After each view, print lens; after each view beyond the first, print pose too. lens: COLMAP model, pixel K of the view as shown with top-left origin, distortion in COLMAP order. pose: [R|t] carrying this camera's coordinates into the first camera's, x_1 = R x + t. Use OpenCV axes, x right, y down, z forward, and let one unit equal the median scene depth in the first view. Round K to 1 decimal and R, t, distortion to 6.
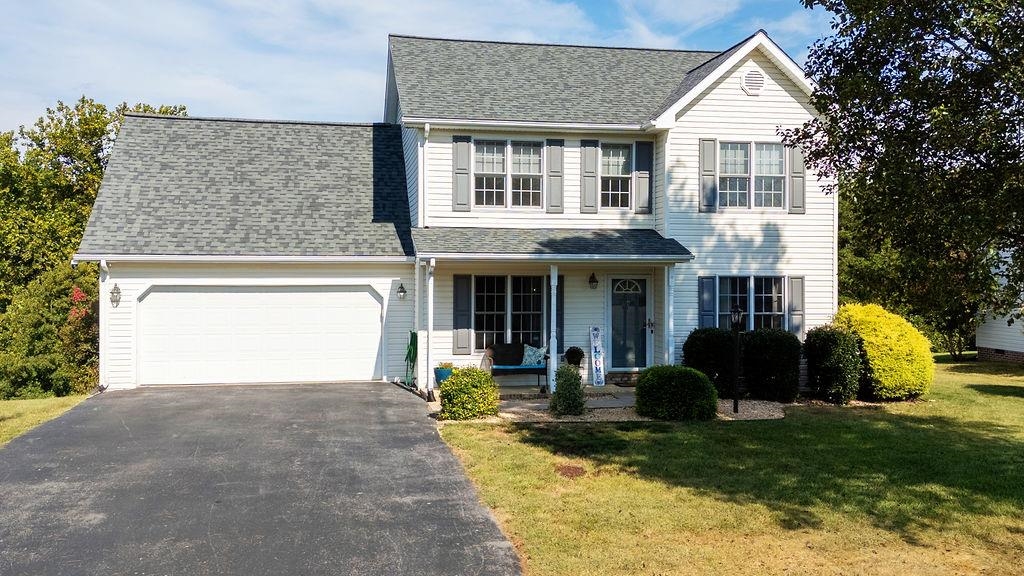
lens RADIAL K [[910.5, 0, 511.6], [0, 910.5, 254.8], [0, 0, 1]] dist [0.067494, -0.012611]
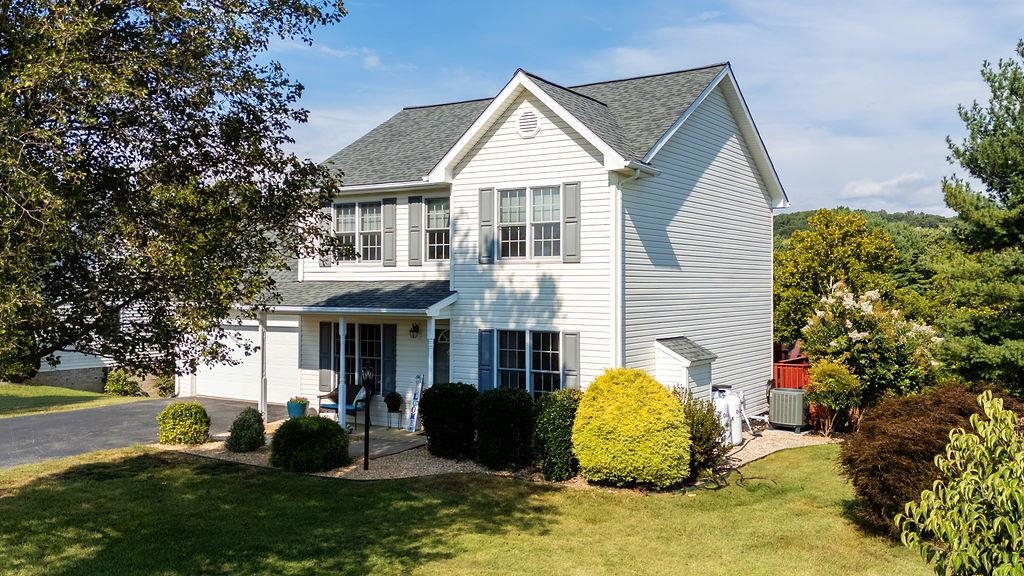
lens RADIAL K [[910.5, 0, 511.6], [0, 910.5, 254.8], [0, 0, 1]] dist [0.067494, -0.012611]
pose [[0.734285, -0.023311, -0.678441, 0.891830], [0.008520, 0.999648, -0.025127, -0.031416], [0.678788, 0.012670, 0.734225, 0.306680]]
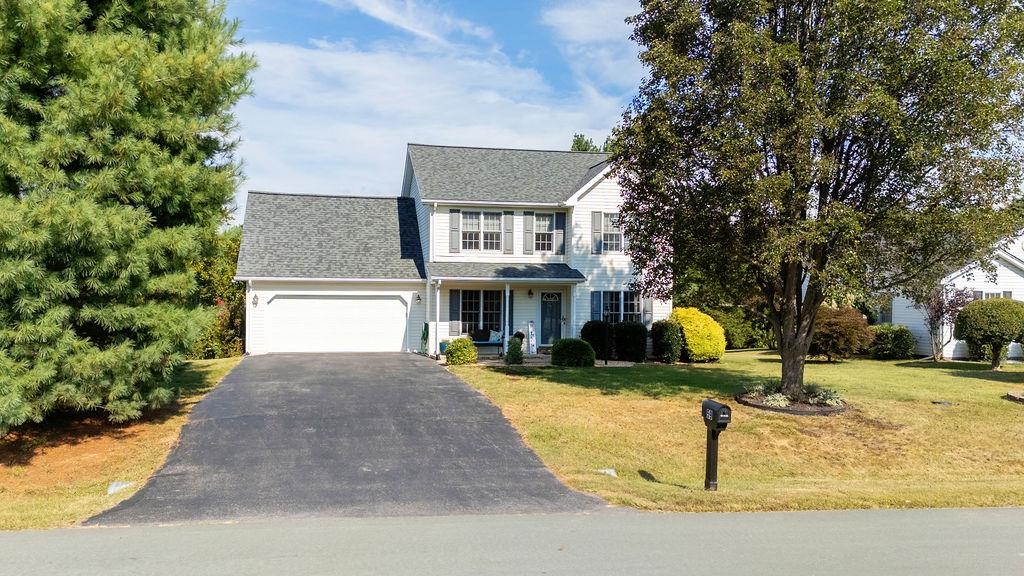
lens RADIAL K [[910.5, 0, 511.6], [0, 910.5, 254.8], [0, 0, 1]] dist [0.067494, -0.012611]
pose [[0.998964, 0.005993, 0.045107, -0.024050], [-0.004661, 0.999552, -0.029578, 0.006657], [-0.045264, 0.029337, 0.998544, -0.719866]]
